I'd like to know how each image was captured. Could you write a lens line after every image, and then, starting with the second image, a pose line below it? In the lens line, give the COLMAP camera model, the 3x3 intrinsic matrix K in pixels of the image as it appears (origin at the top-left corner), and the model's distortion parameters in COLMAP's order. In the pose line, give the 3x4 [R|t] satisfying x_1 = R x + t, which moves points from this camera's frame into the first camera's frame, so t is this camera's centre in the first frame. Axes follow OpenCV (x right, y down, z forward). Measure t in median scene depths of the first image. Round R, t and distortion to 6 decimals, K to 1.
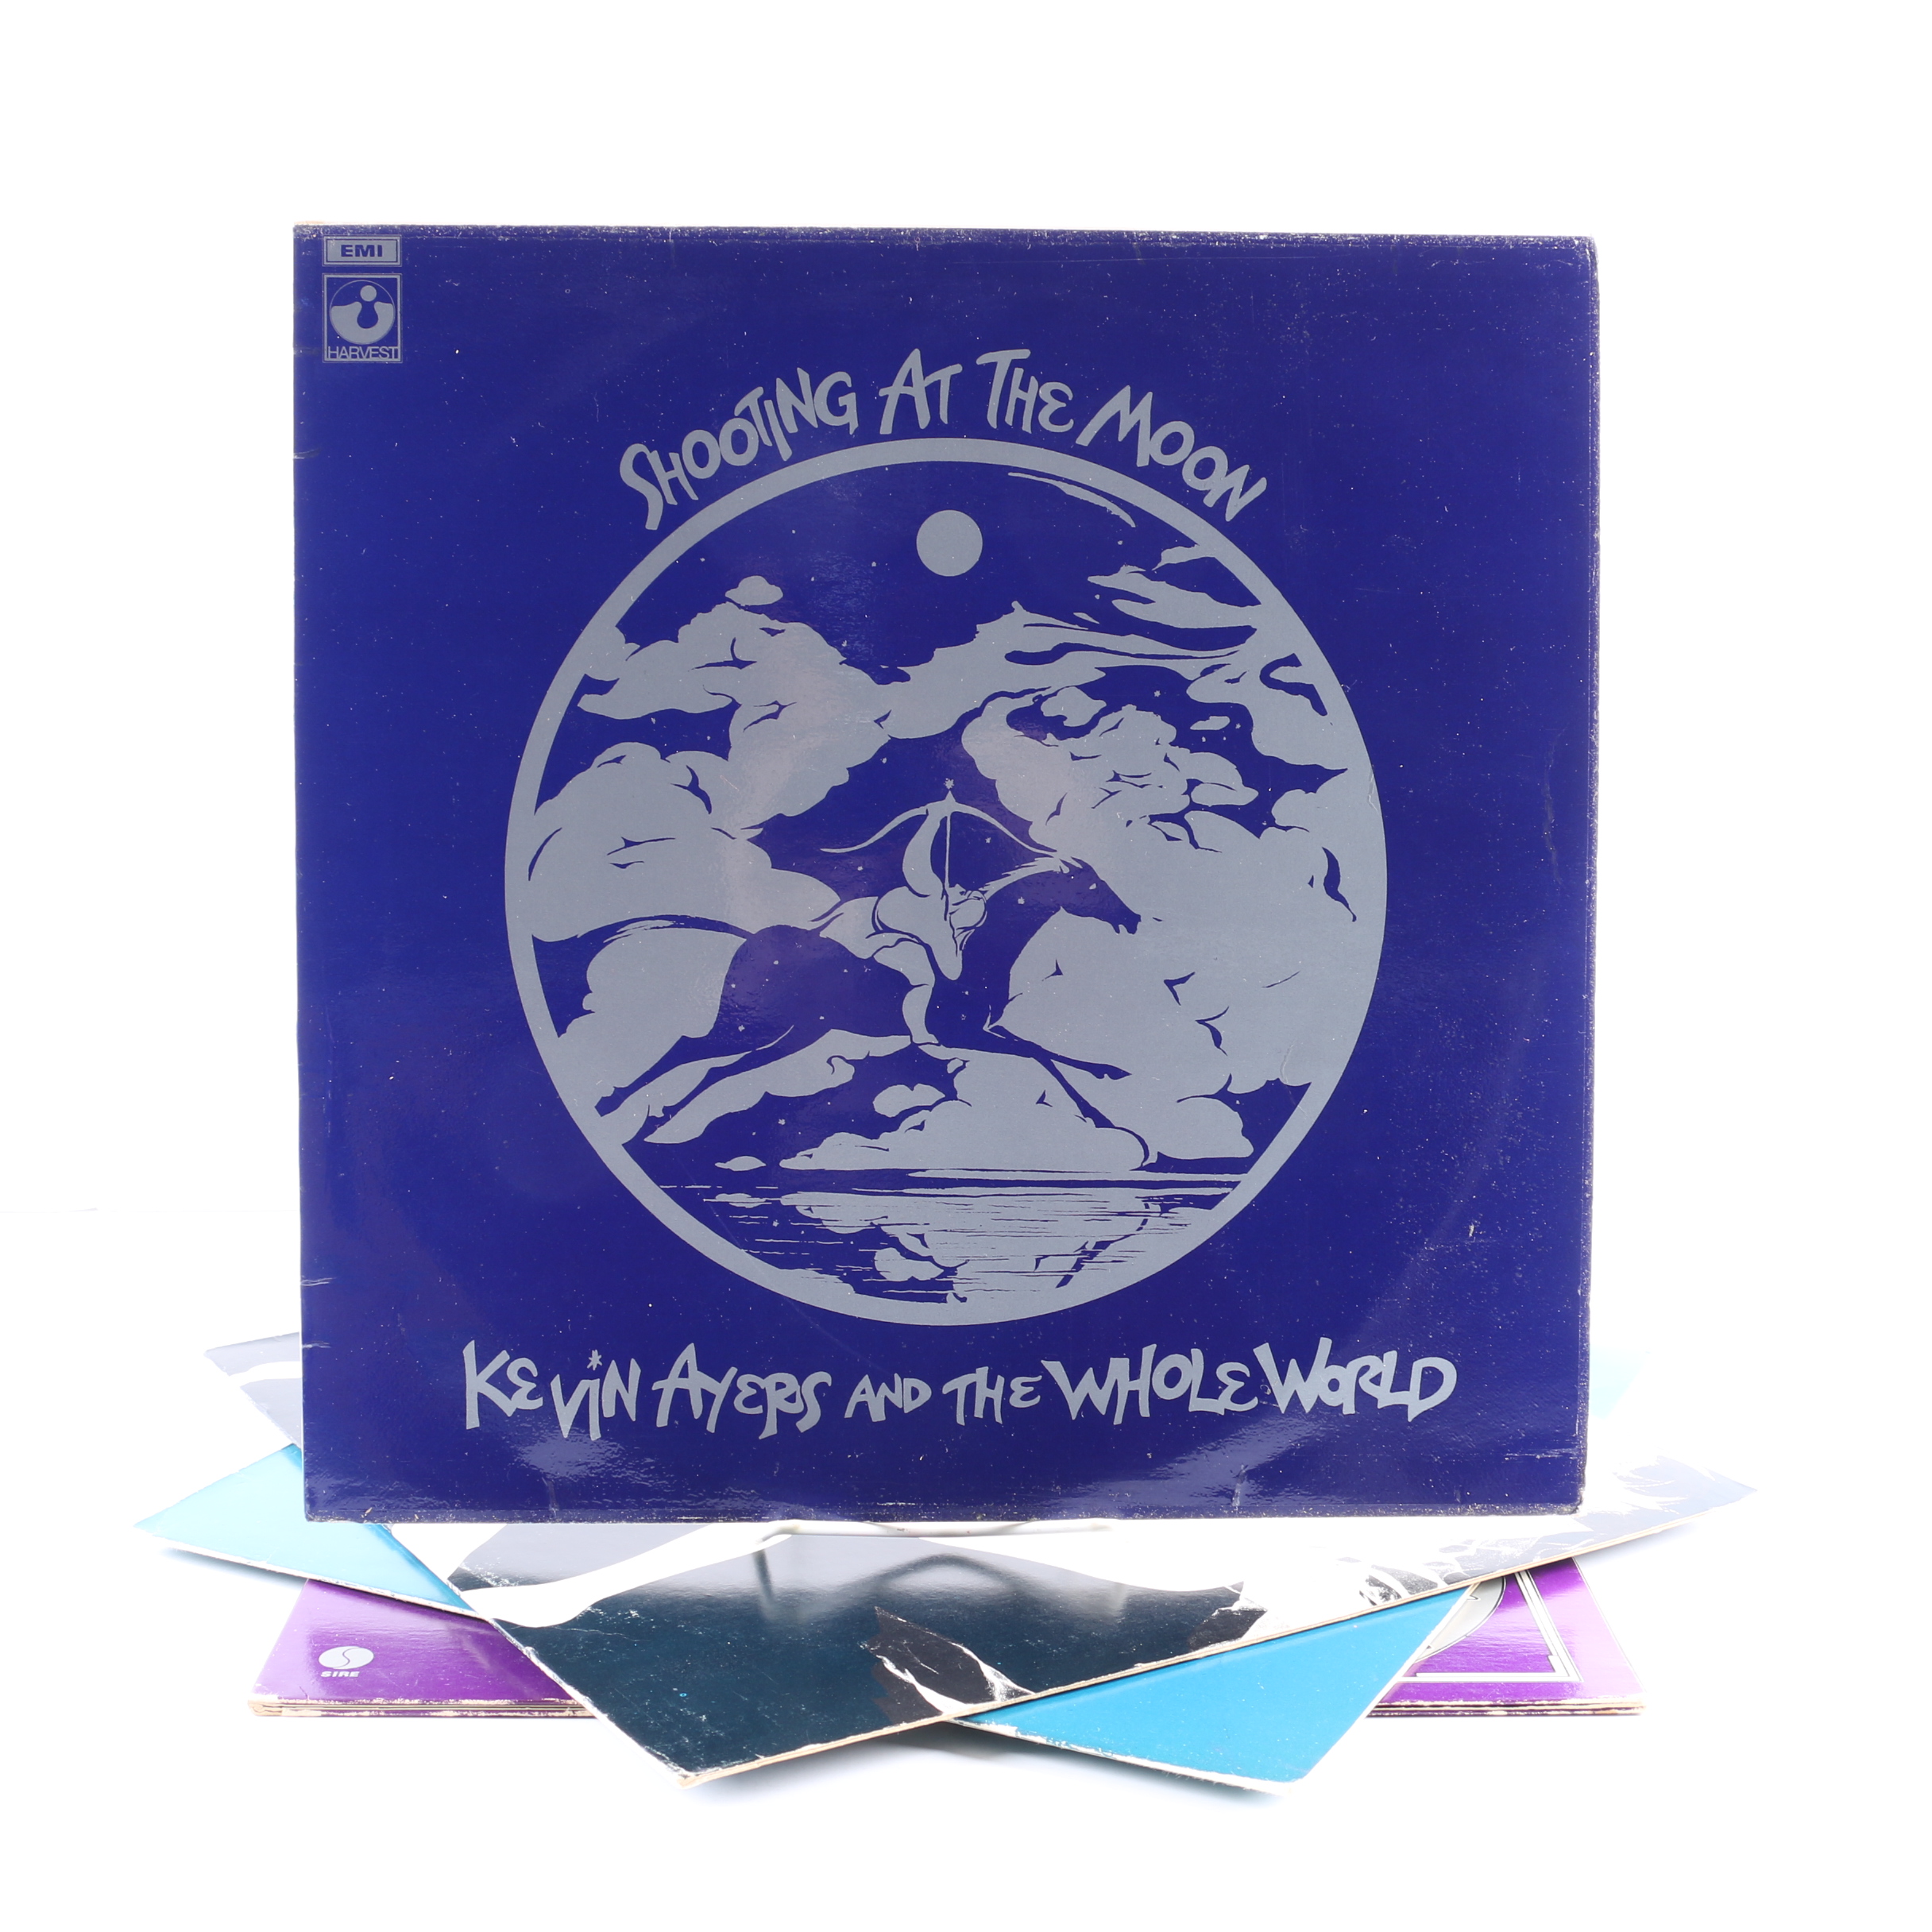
lens RADIAL K [[2960.3, 0, 960.5], [0, 2960.3, 960.1], [0, 0, 1]] dist [-0.131413, 0.000000]
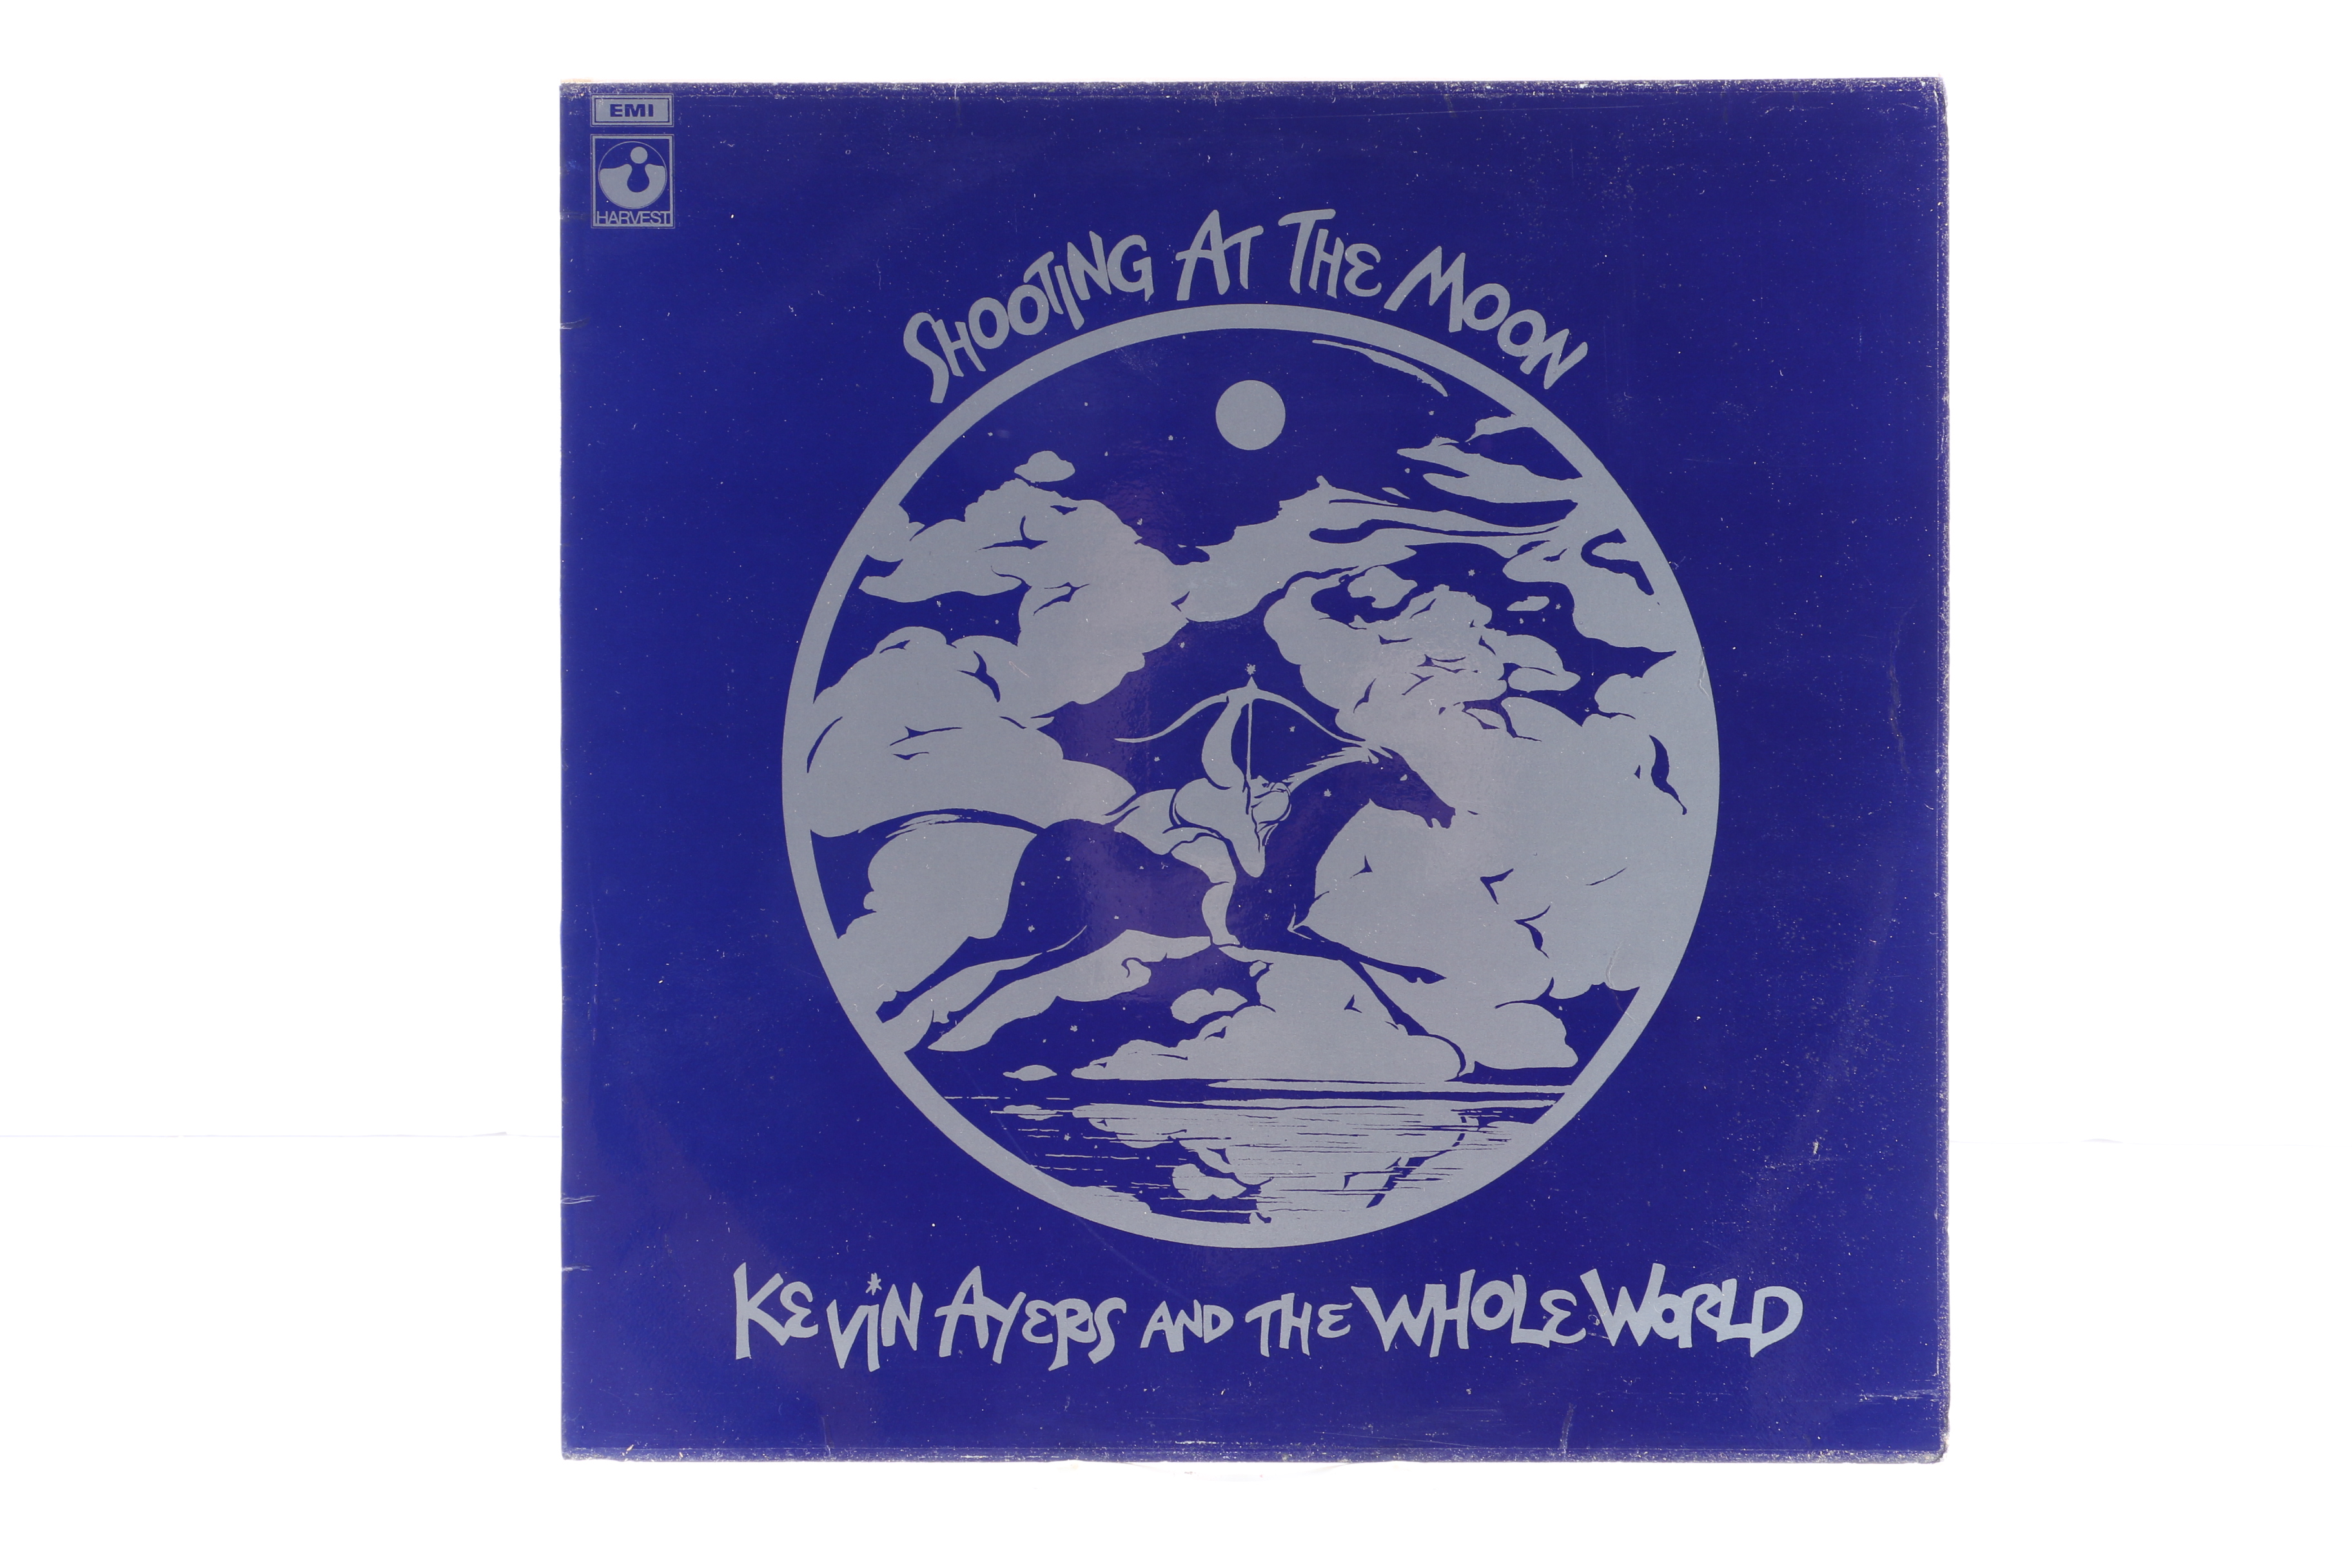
lens RADIAL K [[3818.4, 0, 1179.9], [0, 3818.4, 781.0], [0, 0, 1]] dist [0.009431, 0.000000]
pose [[0.999727, -0.002421, -0.023247, 0.001746], [0.001835, 0.999681, -0.025208, 0.006656], [0.023300, 0.025158, 0.999412, -0.216327]]
